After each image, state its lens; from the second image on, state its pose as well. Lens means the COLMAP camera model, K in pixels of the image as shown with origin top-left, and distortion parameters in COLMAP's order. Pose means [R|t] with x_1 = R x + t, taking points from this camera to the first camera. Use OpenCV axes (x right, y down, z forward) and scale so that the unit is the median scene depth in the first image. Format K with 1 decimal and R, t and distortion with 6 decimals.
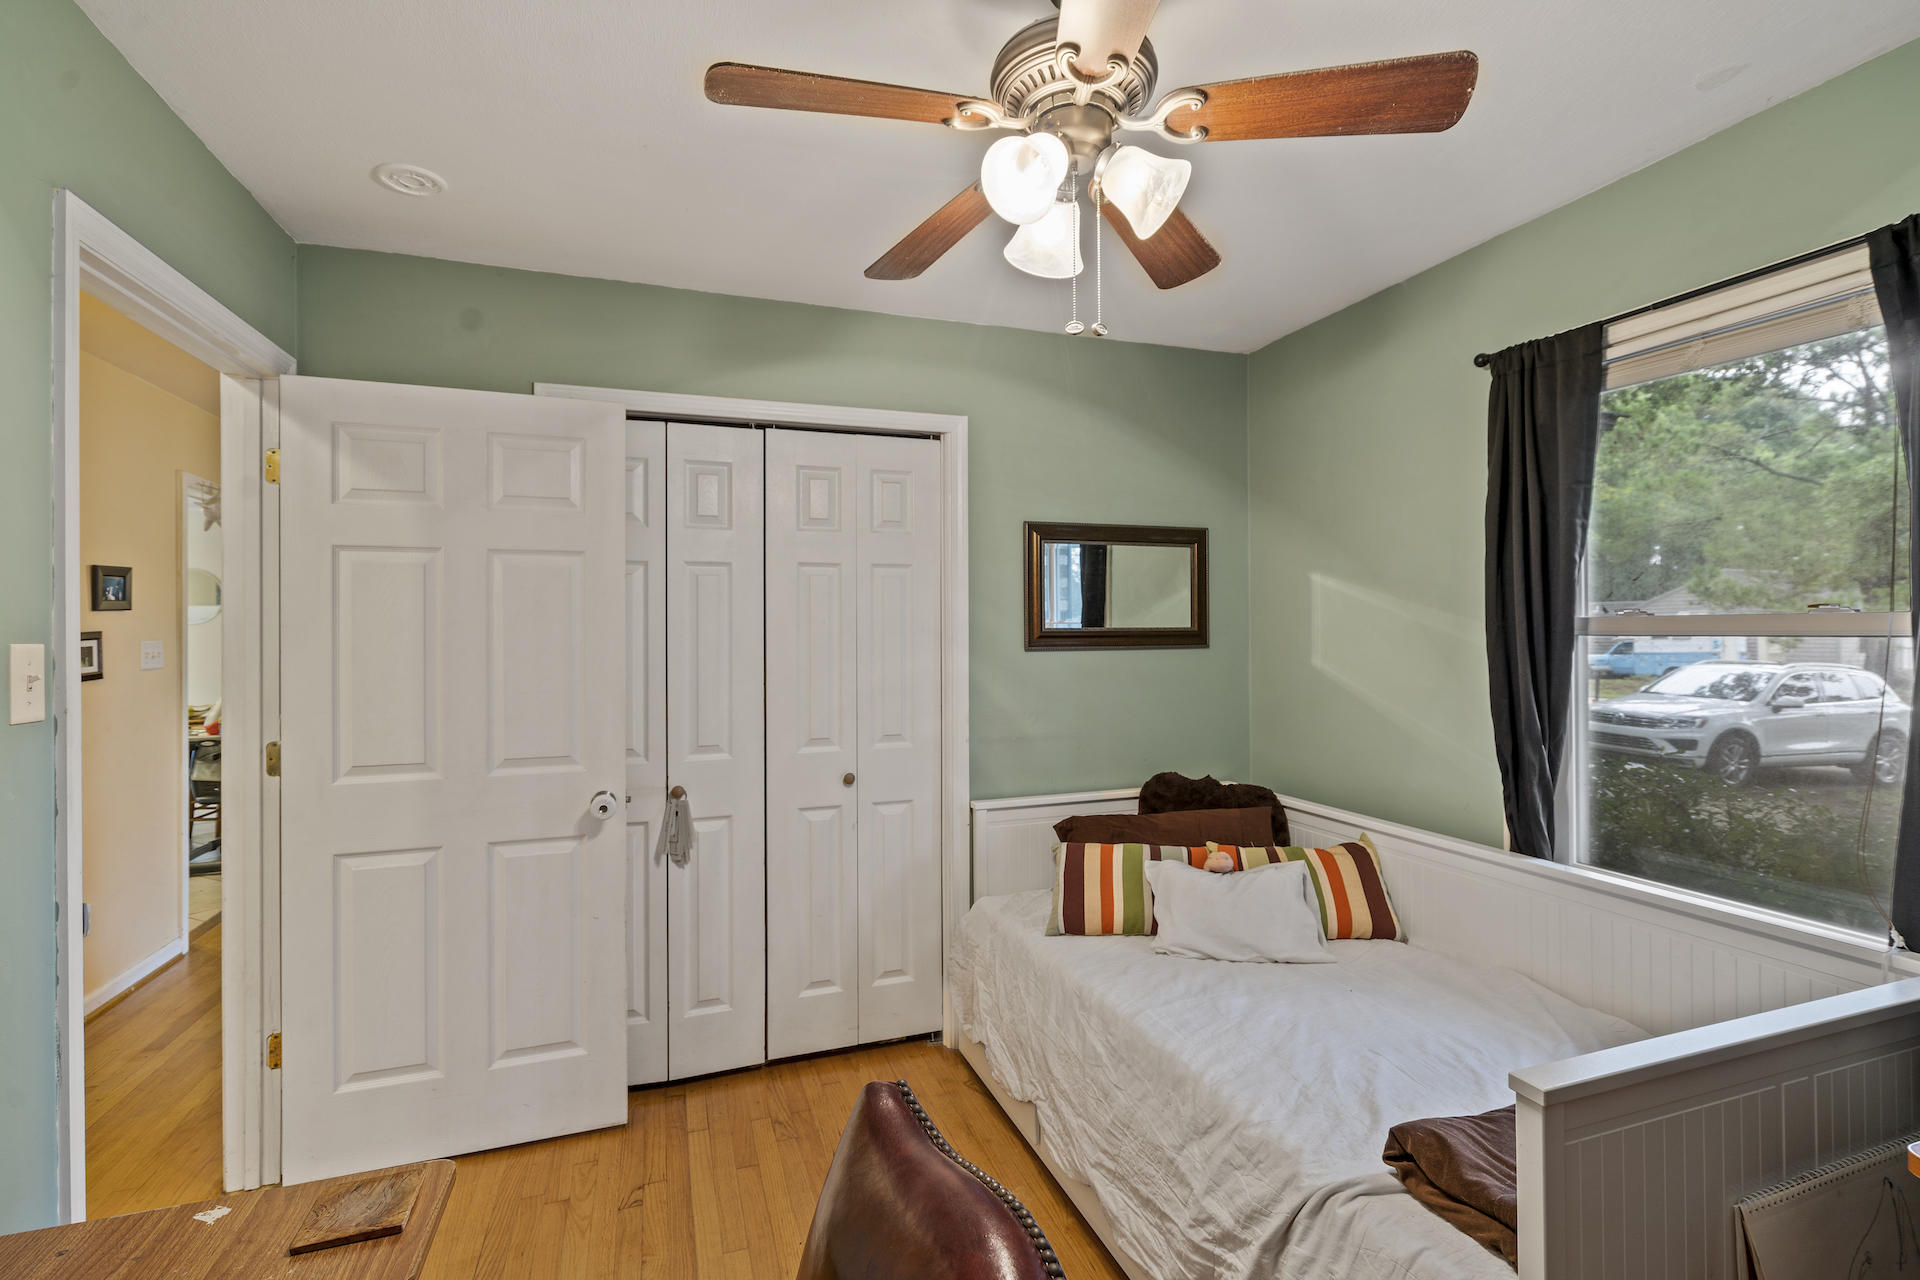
lens RADIAL K [[872.6, 0, 956.1], [0, 872.6, 634.2], [0, 0, 1]] dist [-0.002633, 0.001971]
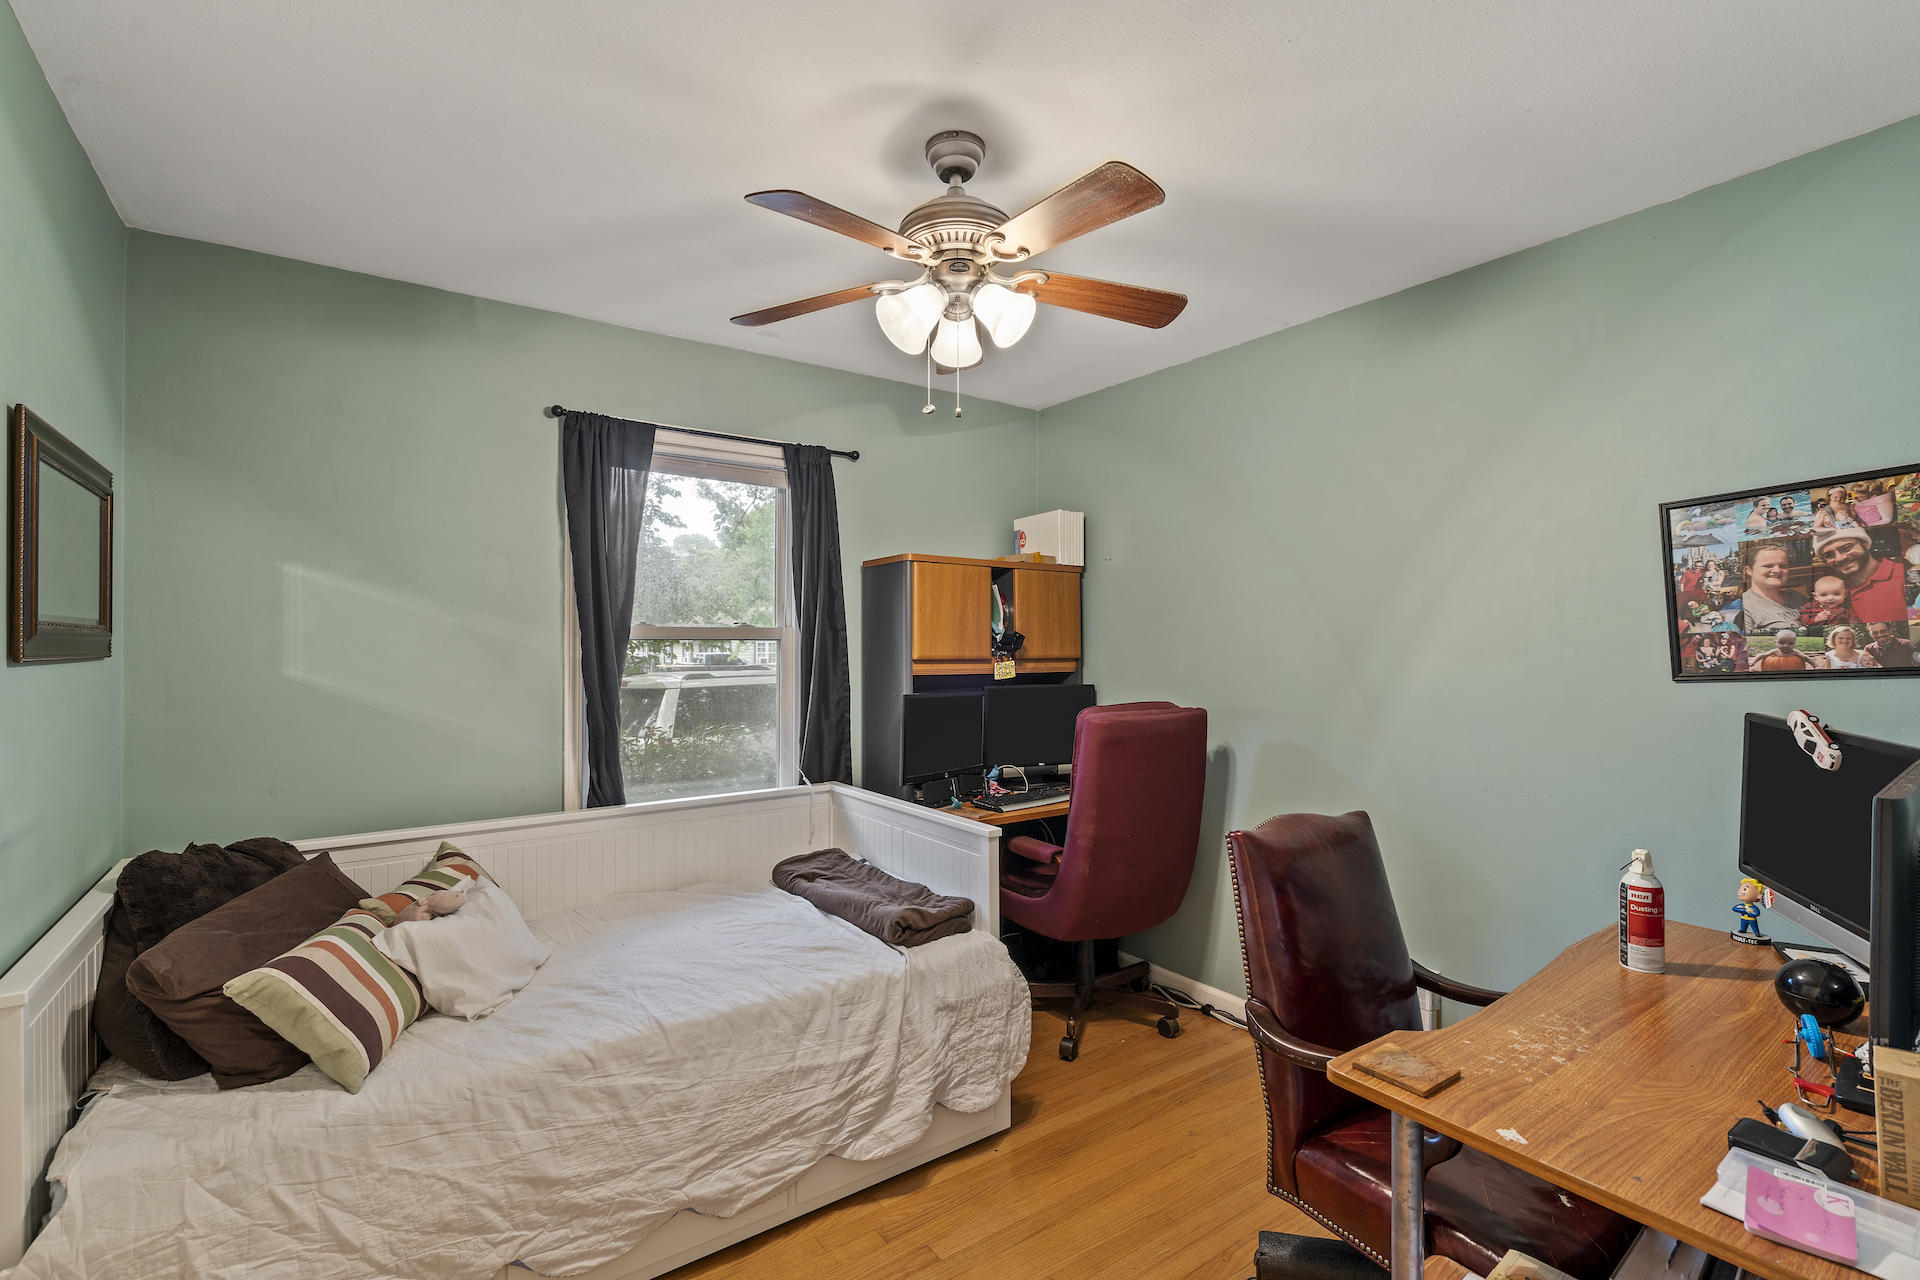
lens RADIAL K [[872.6, 0, 955.6], [0, 872.6, 640.1], [0, 0, 1]] dist [-0.002633, 0.001971]
pose [[-0.275170, 0.008324, 0.961359, -0.764095], [0.005886, 0.999958, -0.006974, 0.015622], [-0.961377, 0.003740, -0.275208, 0.870020]]
